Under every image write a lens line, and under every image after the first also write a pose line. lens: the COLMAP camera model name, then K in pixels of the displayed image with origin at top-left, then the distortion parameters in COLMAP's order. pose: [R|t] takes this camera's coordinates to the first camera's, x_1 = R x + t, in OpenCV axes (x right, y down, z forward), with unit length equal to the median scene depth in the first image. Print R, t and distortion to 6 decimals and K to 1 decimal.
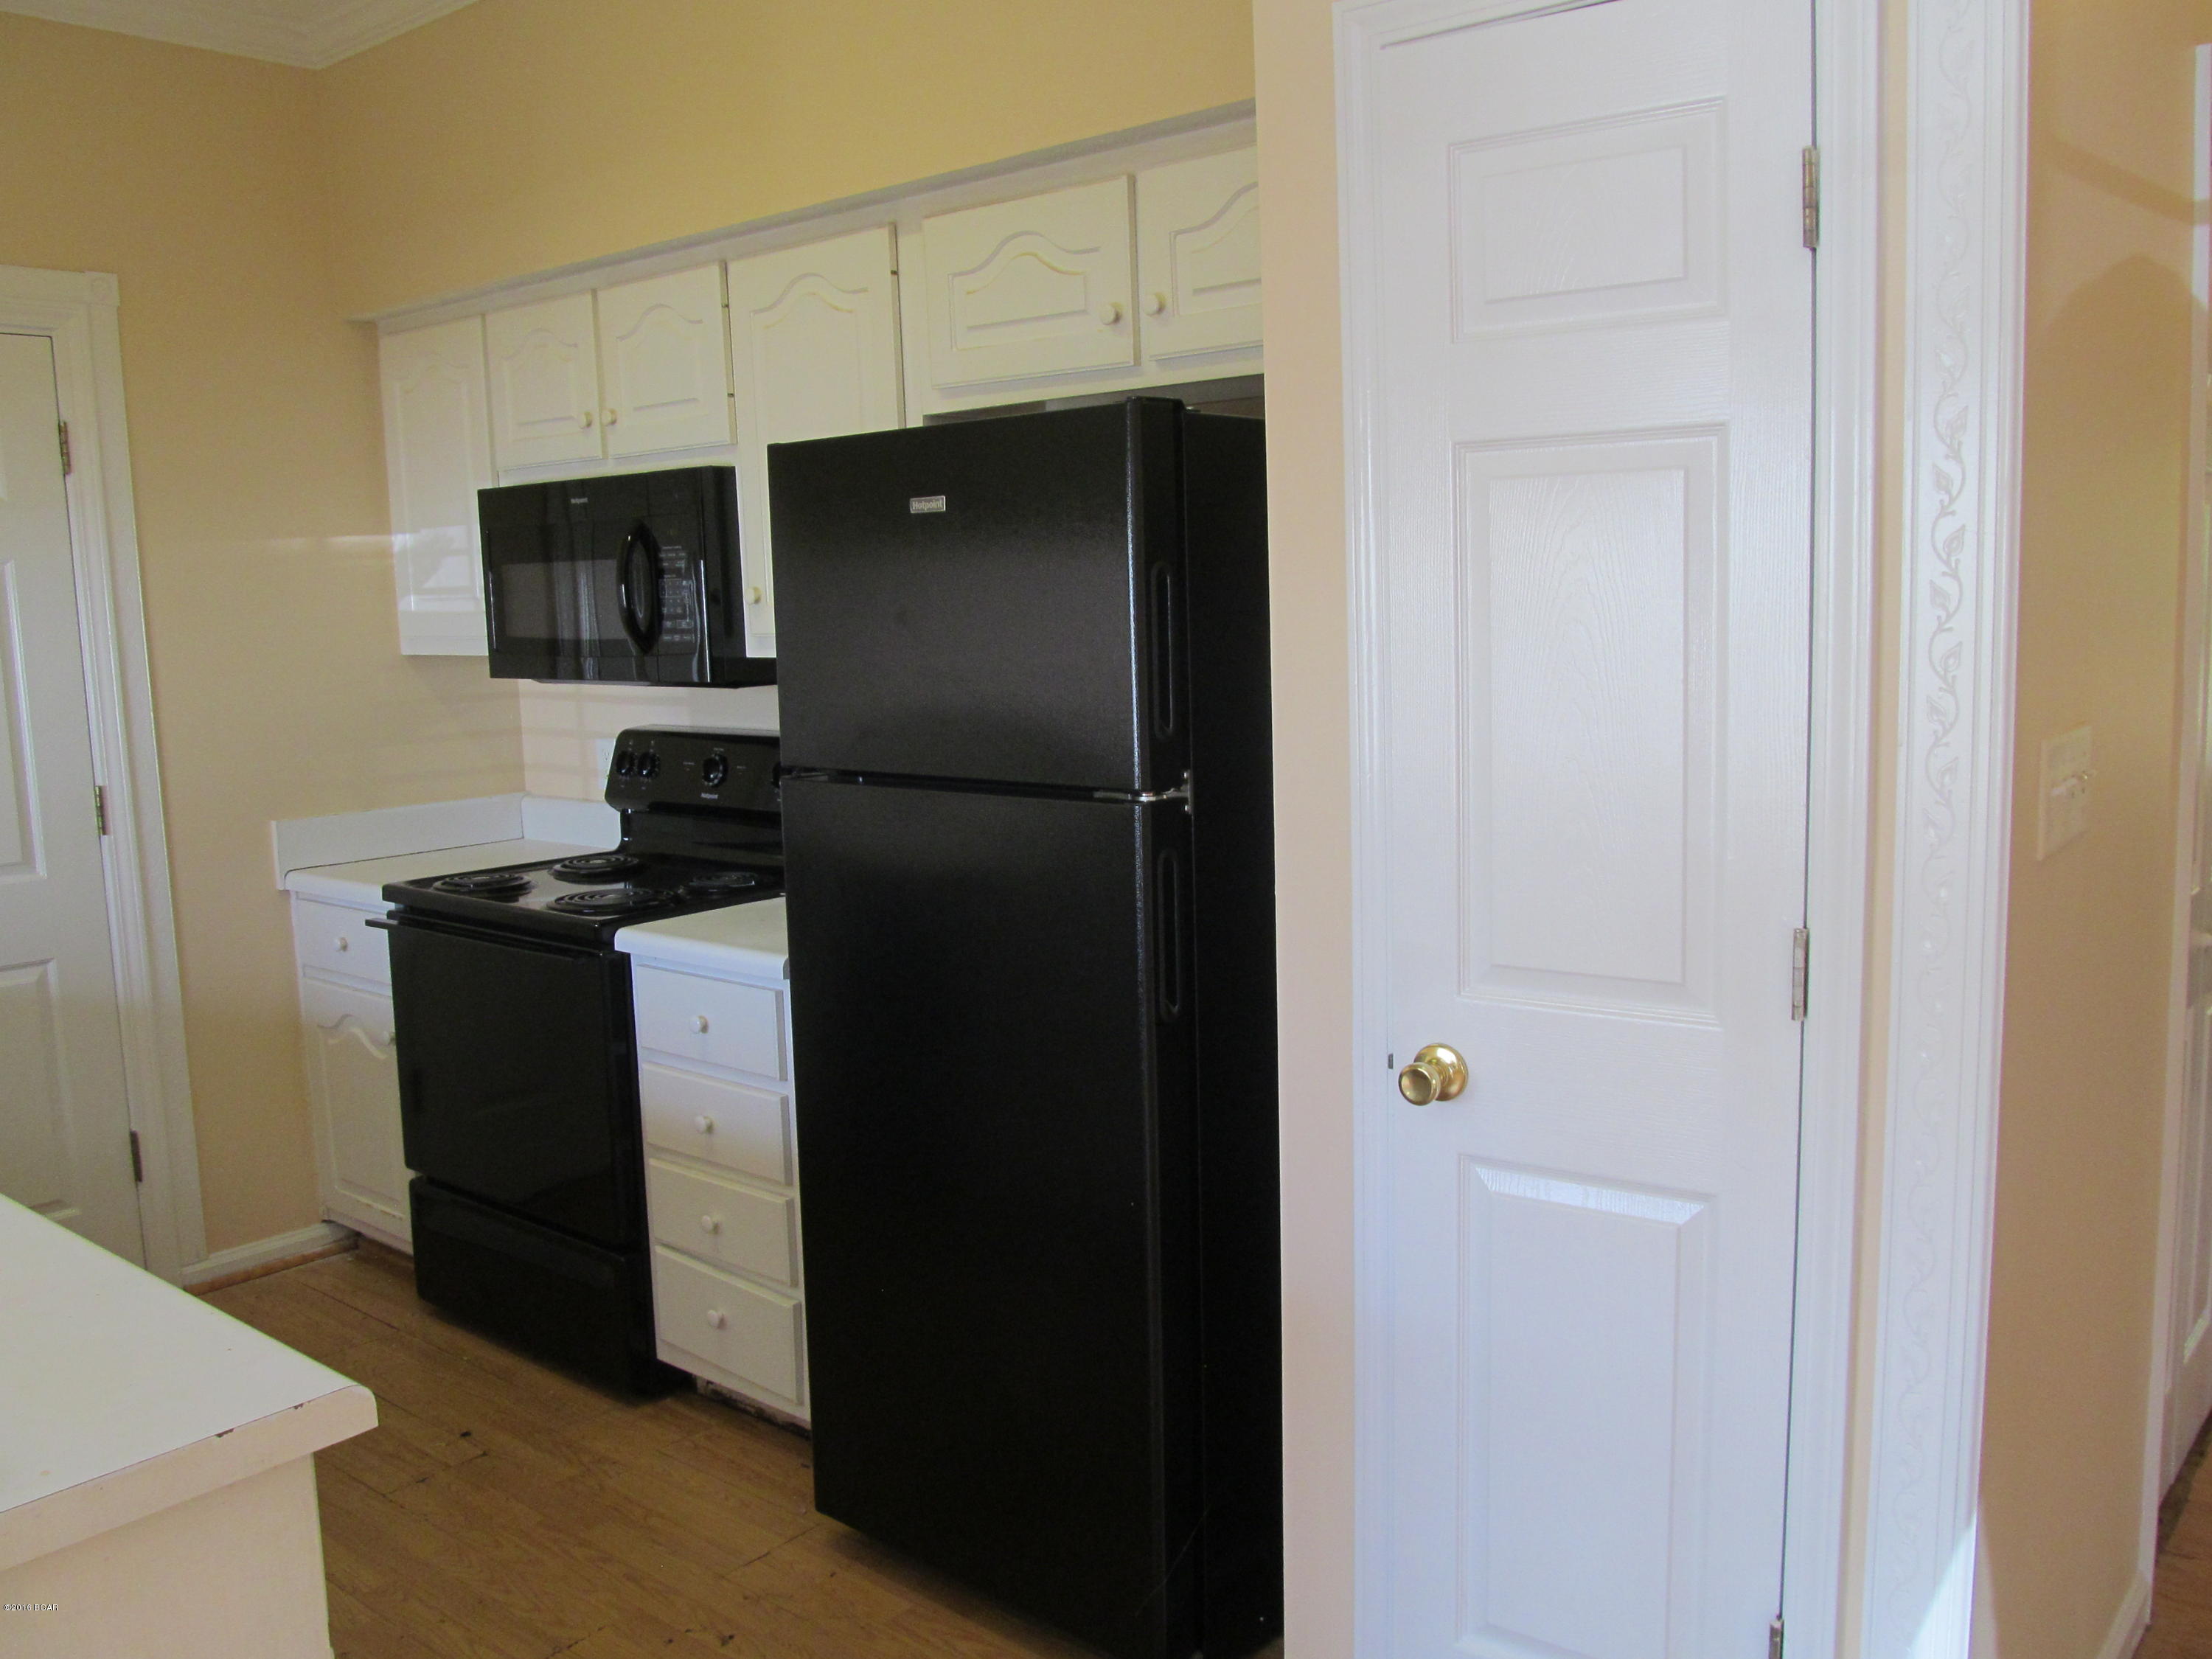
lens RADIAL K [[1826.8, 0, 1116.3], [0, 1826.8, 814.4], [0, 0, 1]] dist [-0.076779, 0.028879]
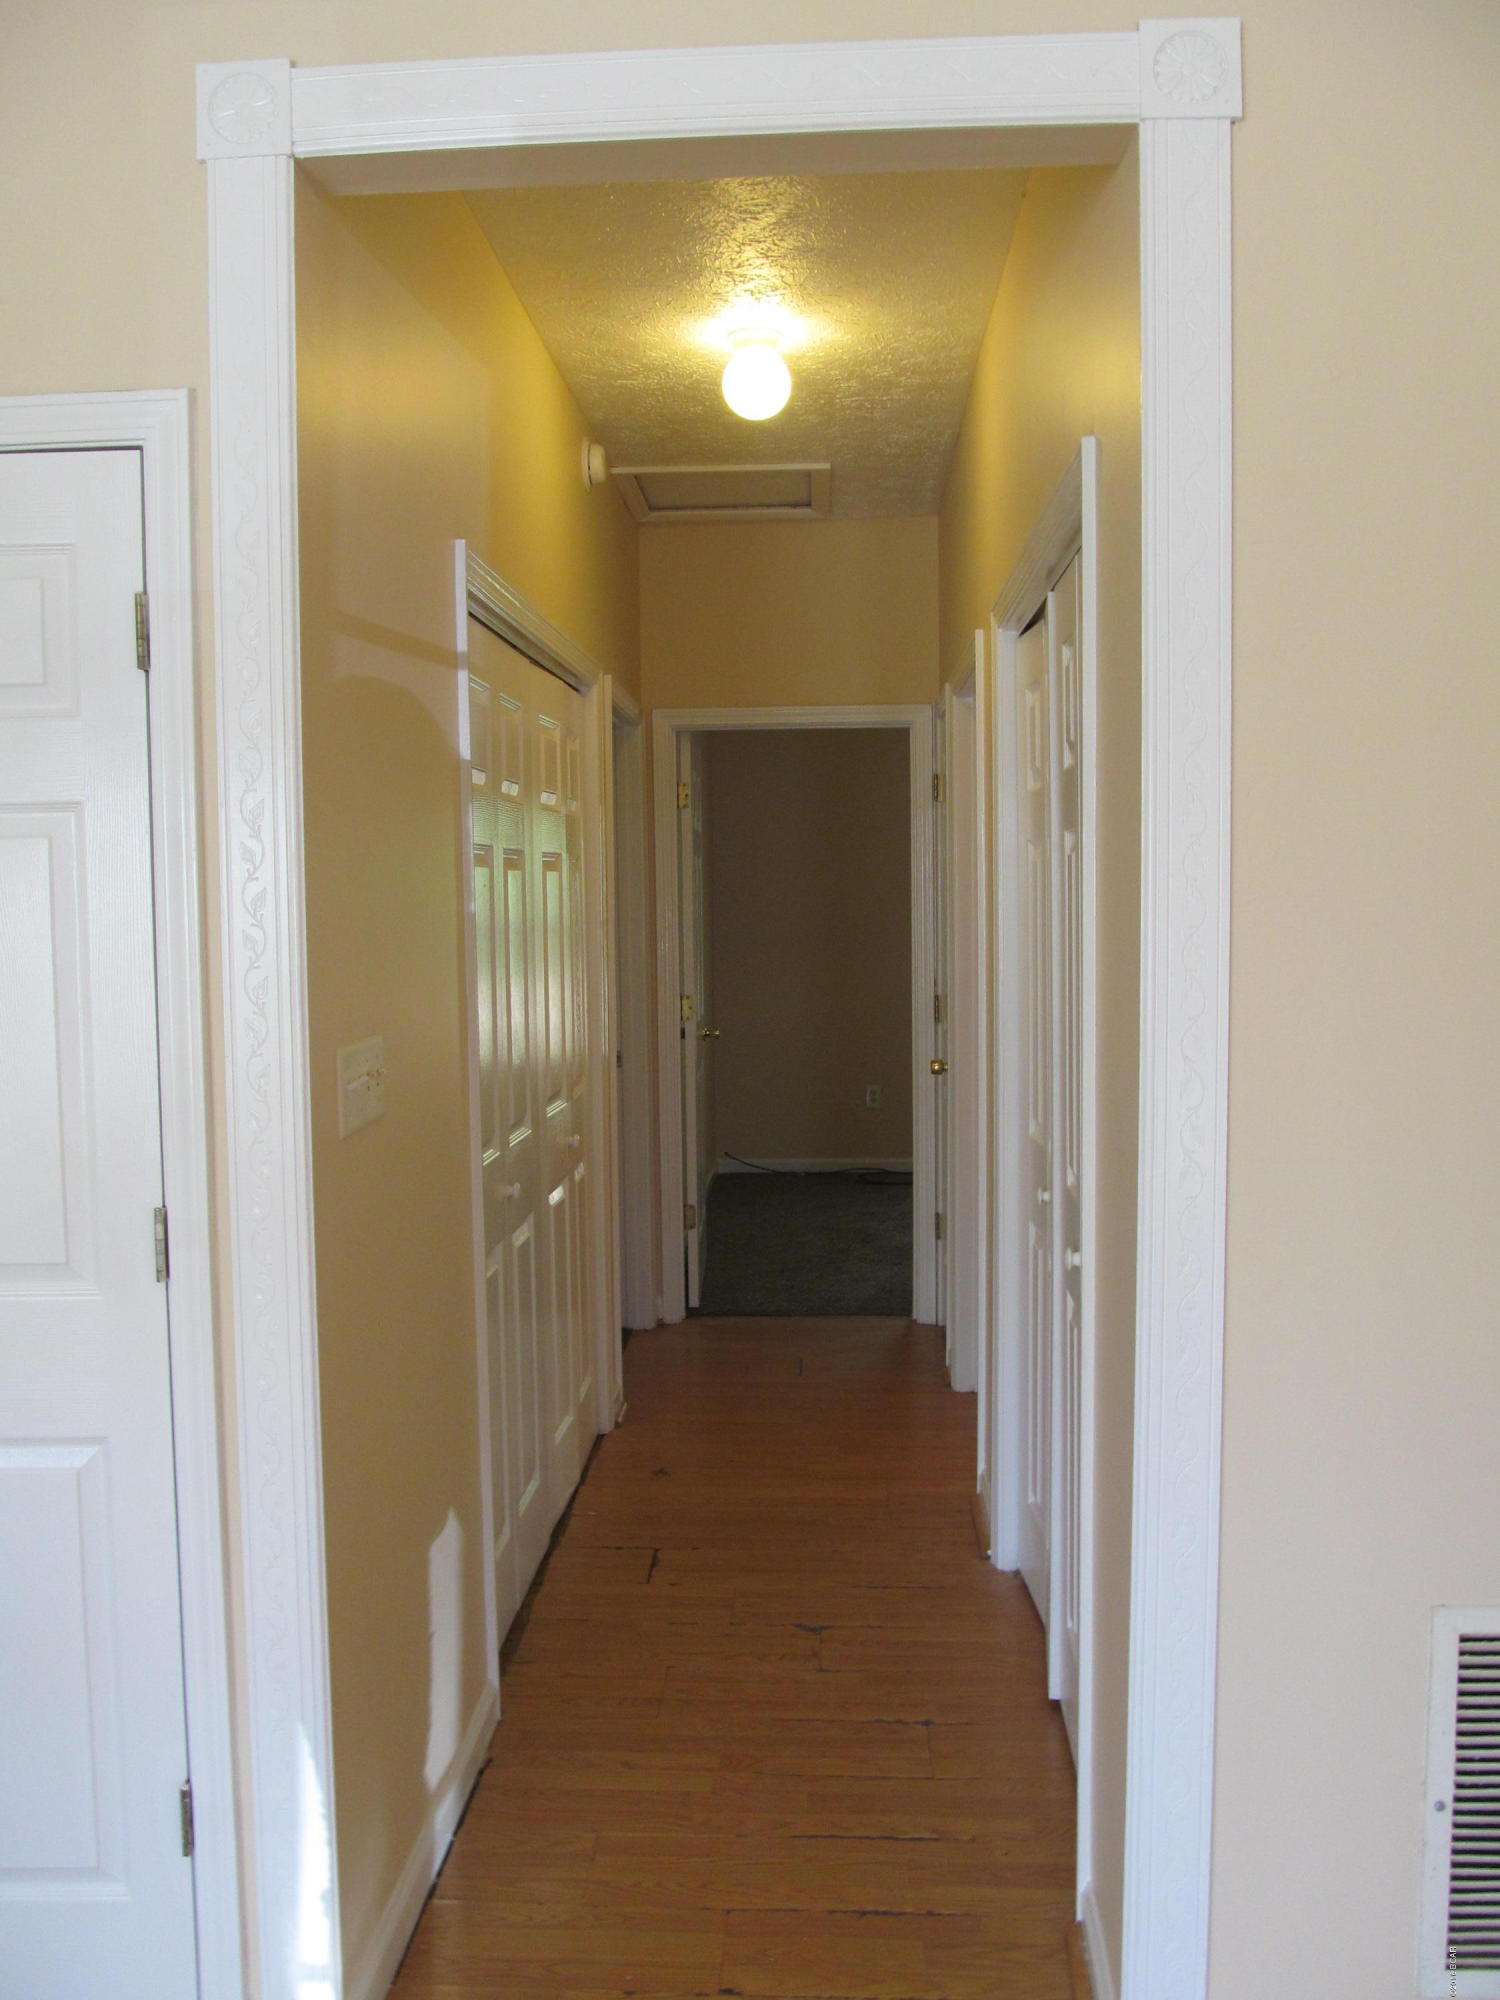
lens RADIAL K [[1651.7, 0, 795.6], [0, 1651.7, 974.1], [0, 0, 1]] dist [-0.076779, 0.028879]
pose [[0.782959, -0.012756, 0.621942, 0.023410], [0.067844, 0.995577, -0.064989, 0.005485], [-0.618362, 0.093079, 0.780362, -0.148139]]
